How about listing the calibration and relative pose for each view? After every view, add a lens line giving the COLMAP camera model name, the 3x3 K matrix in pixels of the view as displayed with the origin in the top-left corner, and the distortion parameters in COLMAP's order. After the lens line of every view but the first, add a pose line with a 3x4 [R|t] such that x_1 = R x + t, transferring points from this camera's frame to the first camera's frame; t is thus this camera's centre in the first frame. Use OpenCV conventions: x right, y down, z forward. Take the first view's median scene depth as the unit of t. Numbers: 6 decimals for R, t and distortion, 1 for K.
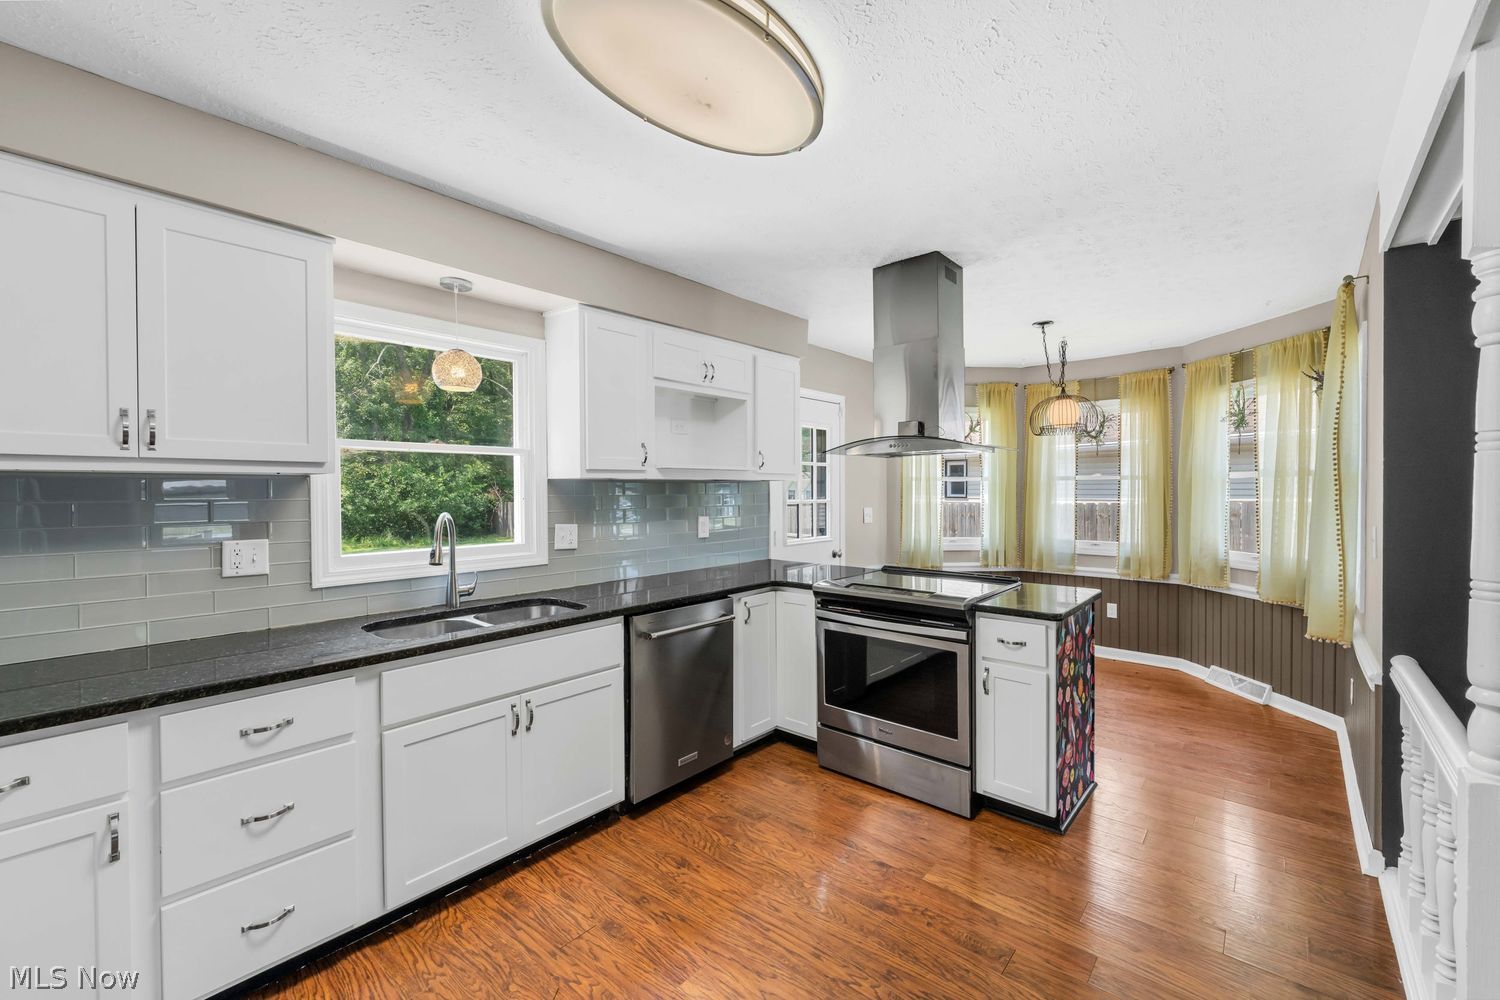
lens RADIAL K [[609.6, 0, 748.4], [0, 609.6, 494.4], [0, 0, 1]] dist [0.001742, 0.000022]
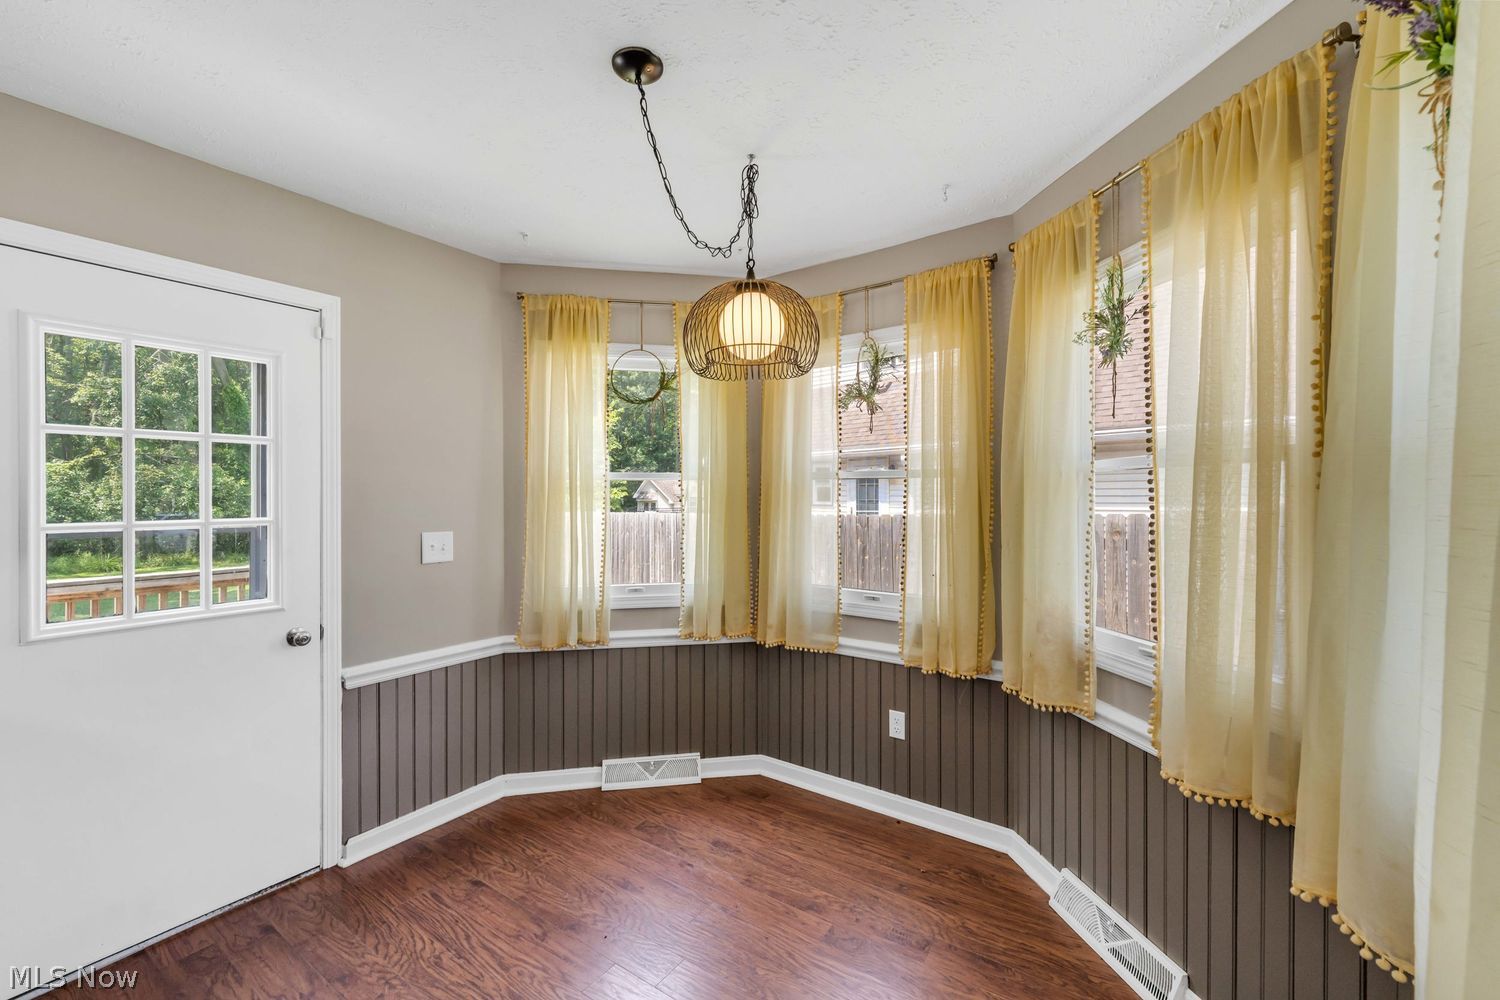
lens RADIAL K [[602.8, 0, 744.2], [0, 602.8, 496.5], [0, 0, 1]] dist [0.015379, -0.000062]
pose [[0.994459, -0.001553, 0.105116, 0.802838], [0.002280, 0.999974, -0.006795, -0.007624], [-0.105103, 0.006997, 0.994437, 0.963415]]
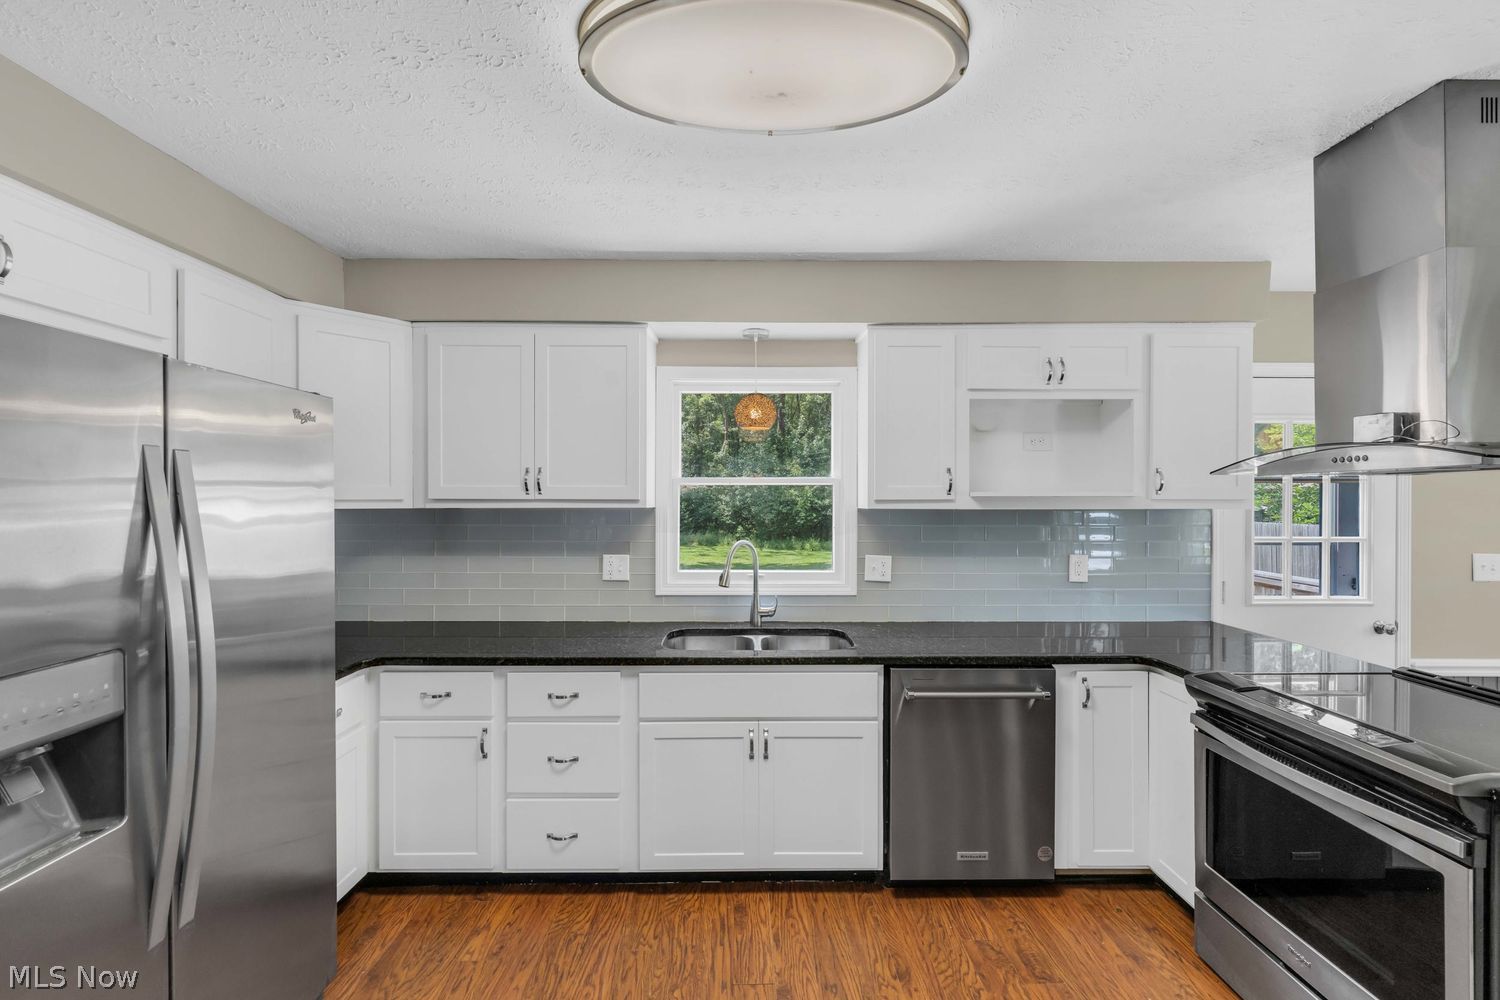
lens RADIAL K [[617.9, 0, 750.0], [0, 617.9, 500.0], [0, 0, 1]] dist [0.002633, 0.000047]
pose [[0.671160, 0.005579, -0.741292, 0.332807], [-0.010929, 0.999937, -0.002370, -0.039464], [0.741232, 0.009692, 0.671179, 0.234179]]
